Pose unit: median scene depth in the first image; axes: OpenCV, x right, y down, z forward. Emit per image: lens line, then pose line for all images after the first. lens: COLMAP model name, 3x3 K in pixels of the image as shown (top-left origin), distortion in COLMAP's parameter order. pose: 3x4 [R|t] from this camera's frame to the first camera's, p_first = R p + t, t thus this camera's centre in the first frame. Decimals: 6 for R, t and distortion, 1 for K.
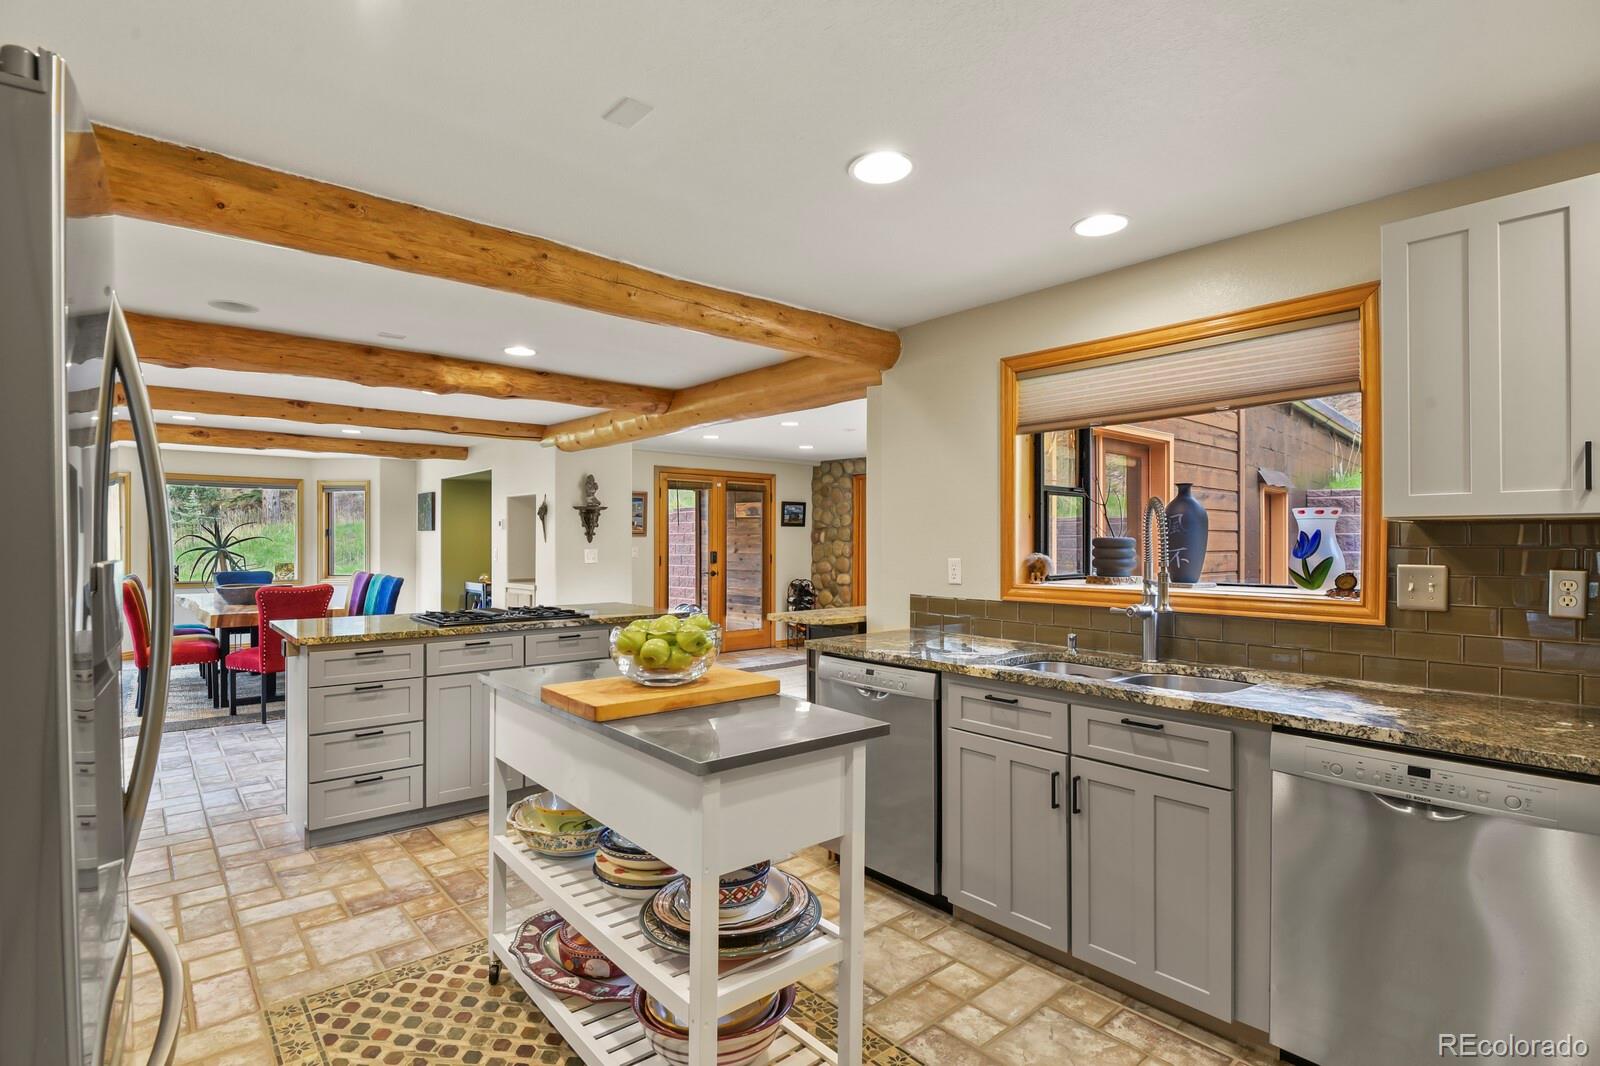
lens RADIAL K [[775.3, 0, 805.0], [0, 775.3, 539.0], [0, 0, 1]] dist [-0.006265, -0.007226]
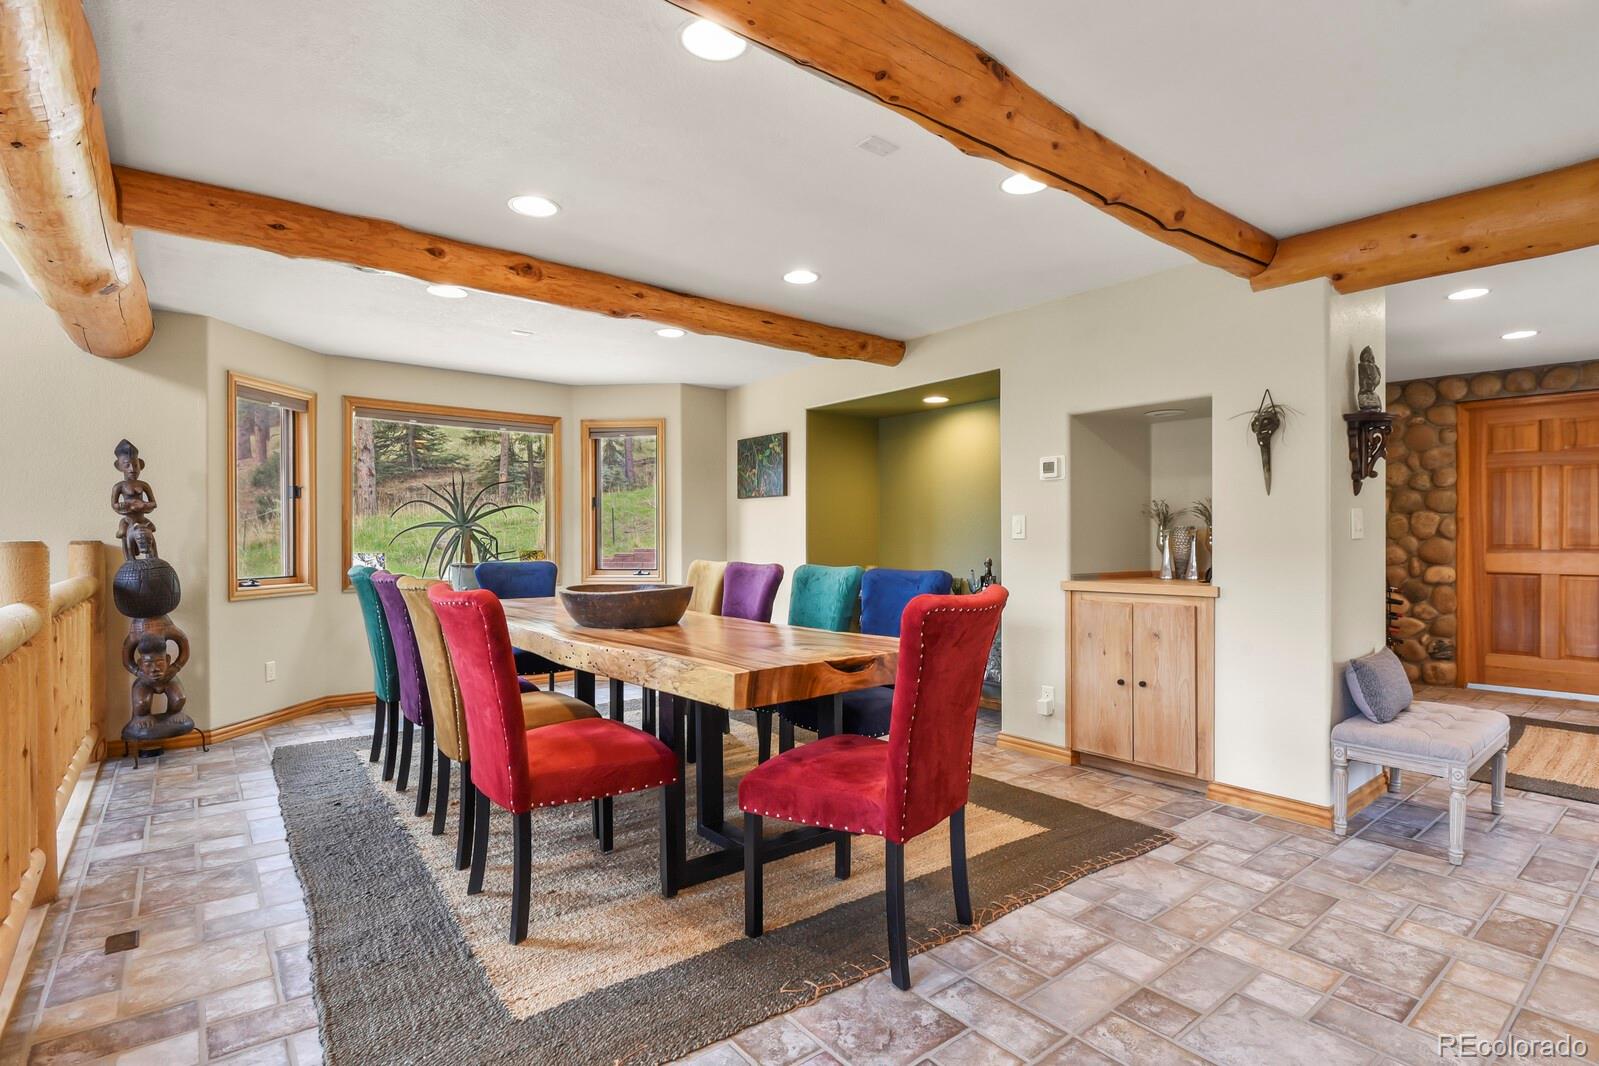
lens RADIAL K [[774.8, 0, 804.4], [0, 774.8, 540.9], [0, 0, 1]] dist [-0.006265, -0.007226]
pose [[0.998880, -0.002426, -0.047245, -0.726629], [0.002703, 0.999980, 0.005799, 0.035560], [0.047230, -0.005920, 0.998866, 0.648673]]
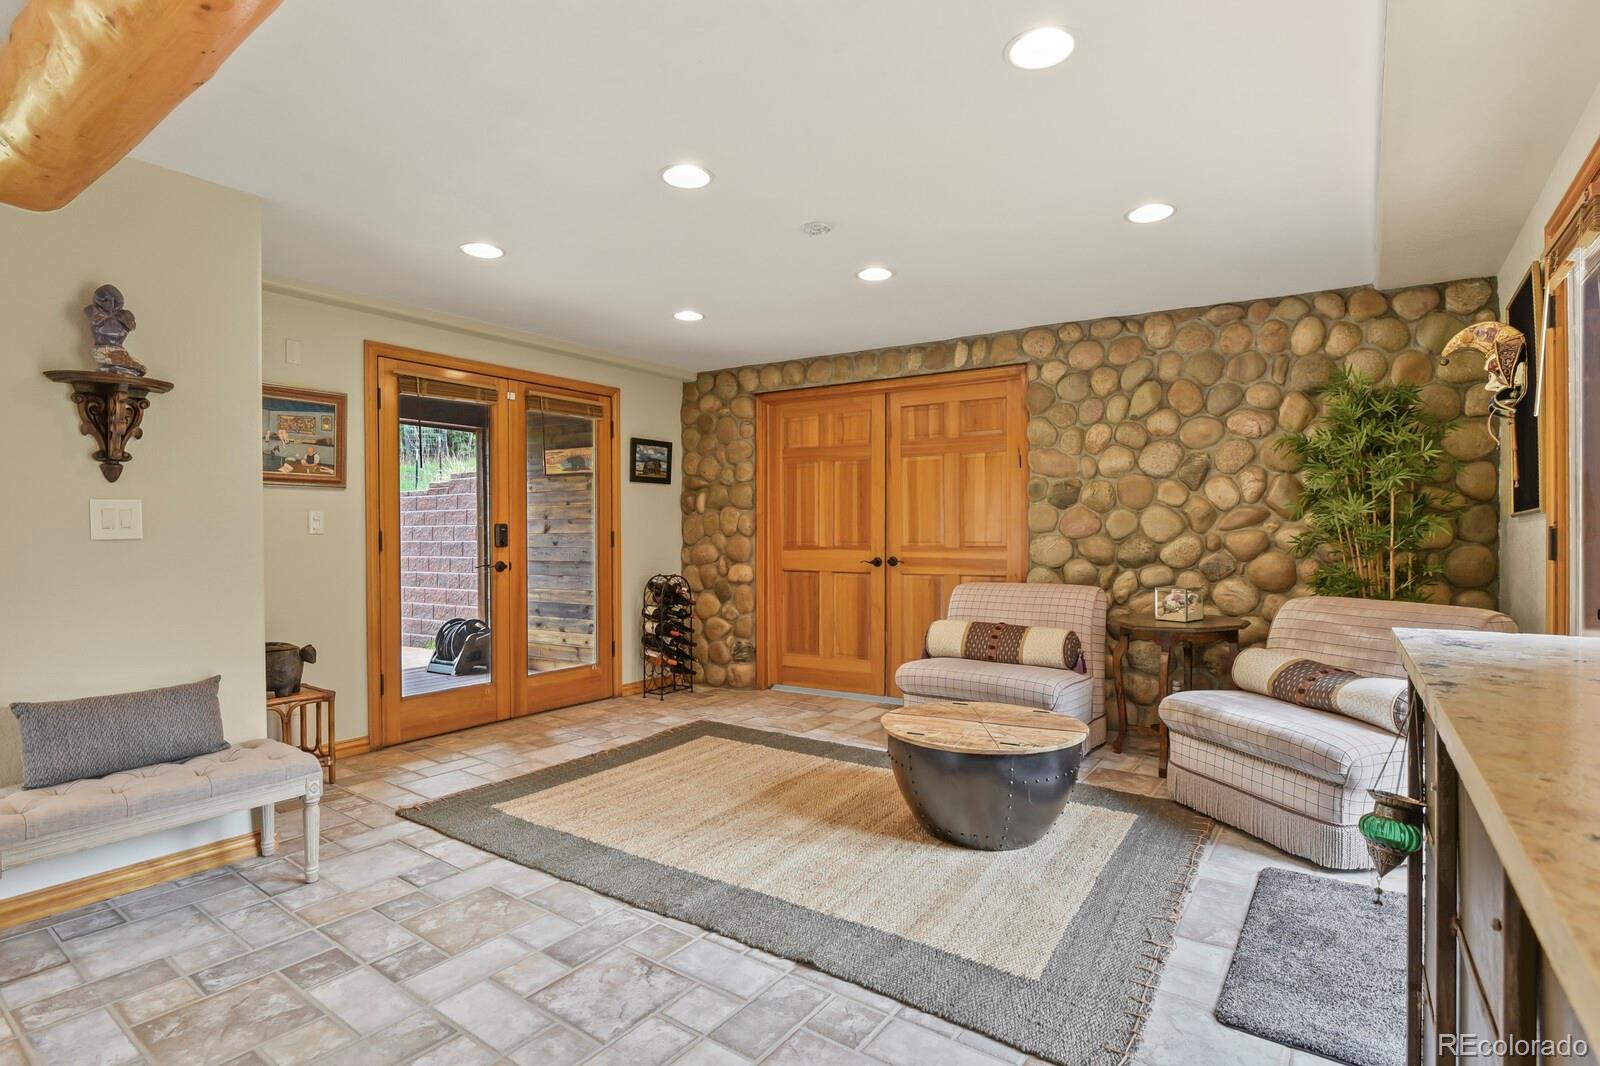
lens RADIAL K [[775.3, 0, 804.3], [0, 775.3, 539.2], [0, 0, 1]] dist [-0.006265, -0.007226]
pose [[0.973677, -0.007194, 0.227821, -0.062651], [0.005211, 0.999943, 0.009304, 0.036620], [-0.227875, -0.007872, 0.973659, 0.728995]]
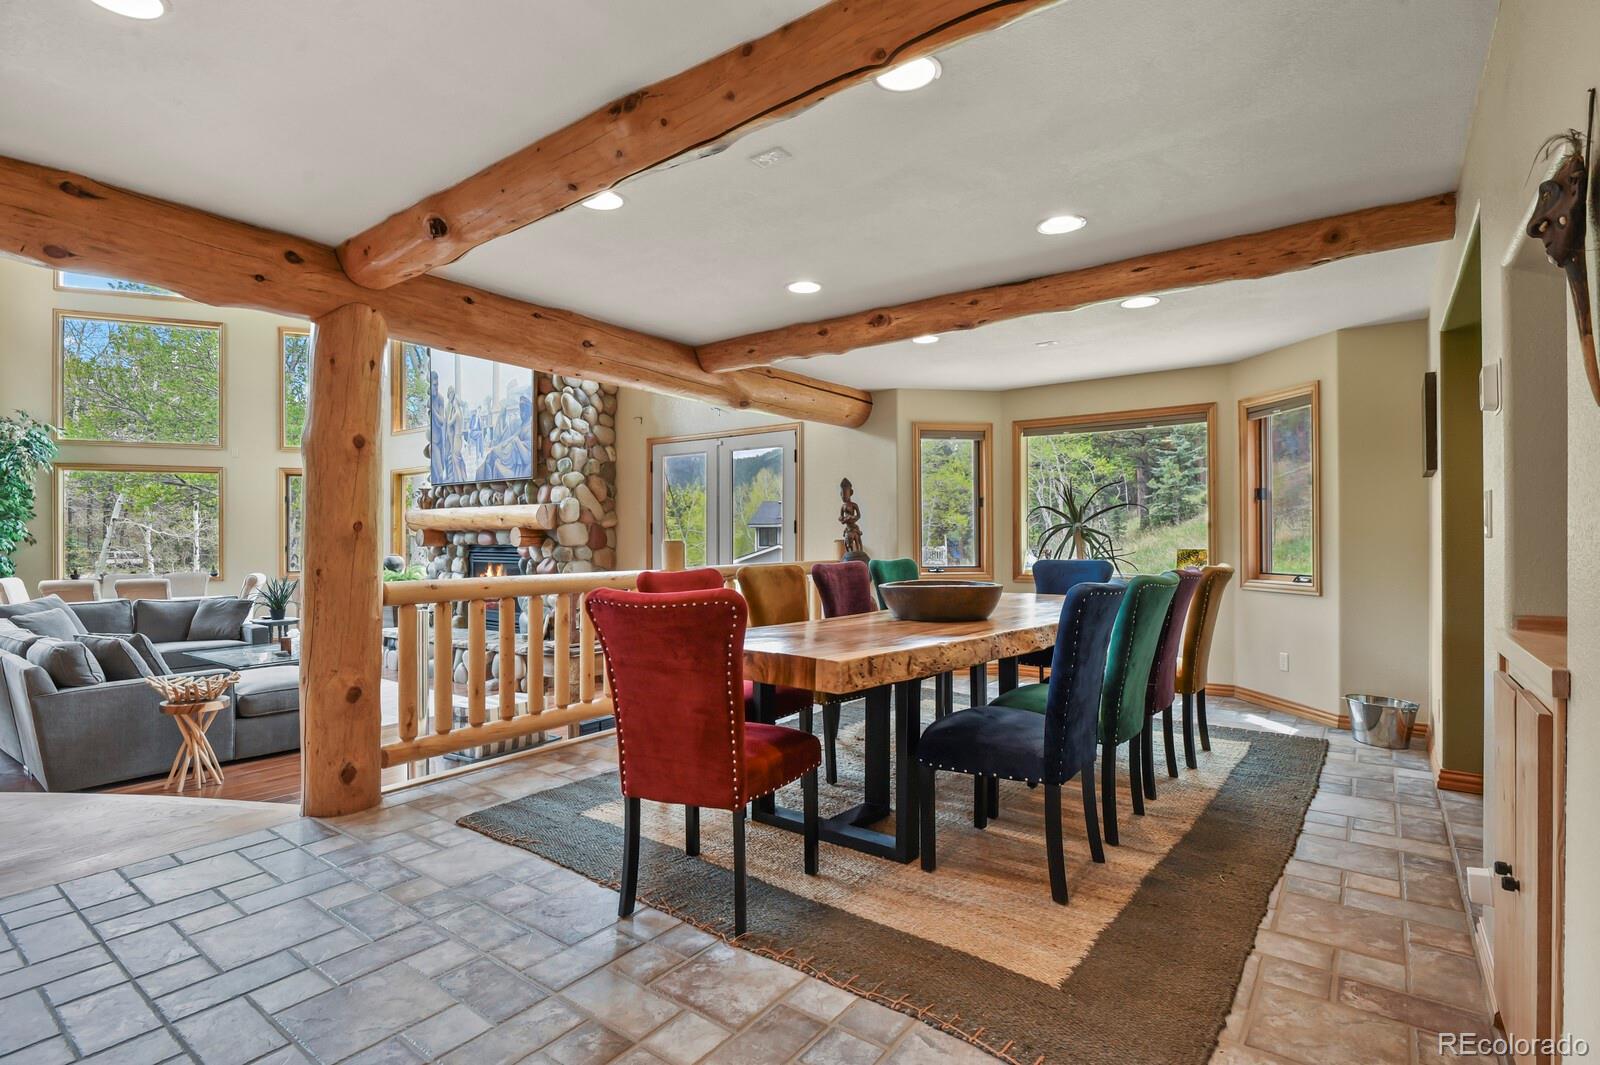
lens RADIAL K [[775.3, 0, 801.1], [0, 775.3, 538.9], [0, 0, 1]] dist [-0.006265, -0.007226]
pose [[0.208888, -0.002922, -0.977935, -0.271817], [0.008241, 0.999965, -0.001228, 0.037125], [0.977905, -0.007803, 0.208905, 1.004073]]
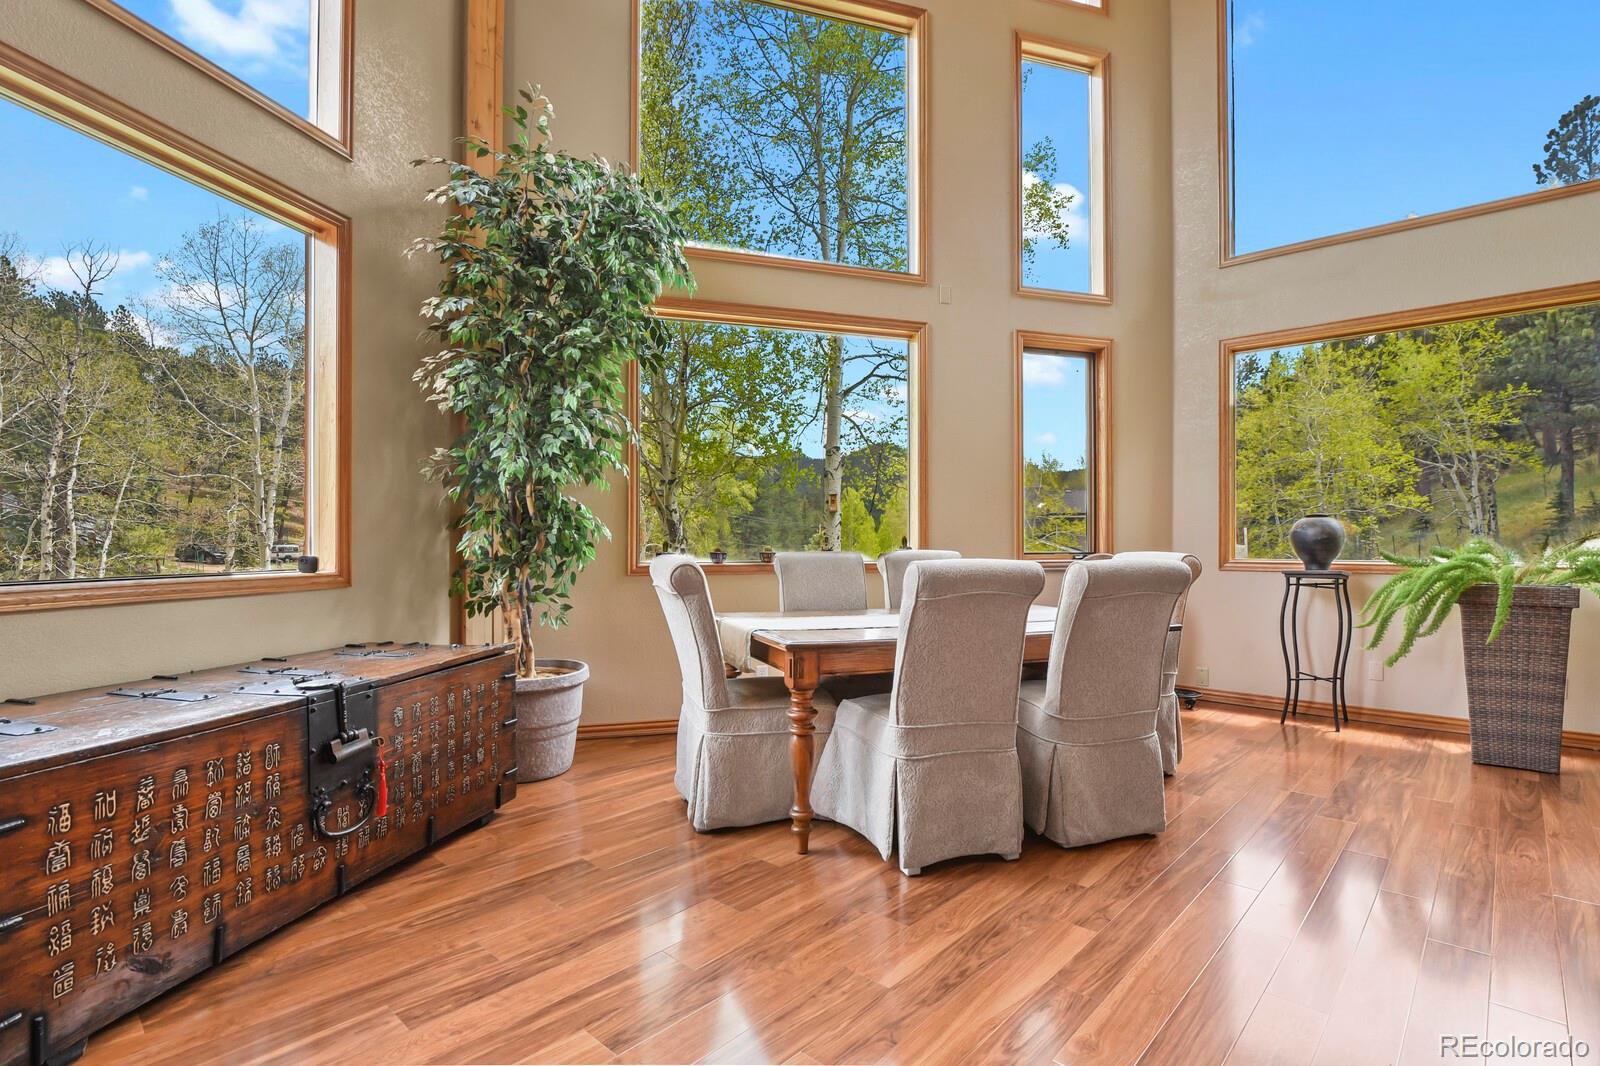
lens RADIAL K [[775.3, 0, 799.2], [0, 775.3, 540.6], [0, 0, 1]] dist [-0.006265, -0.007226]
pose [[0.100786, -0.001408, -0.994907, -1.599478], [0.002440, 0.999996, -0.001168, 0.093940], [0.994905, -0.002310, 0.100789, -0.249731]]
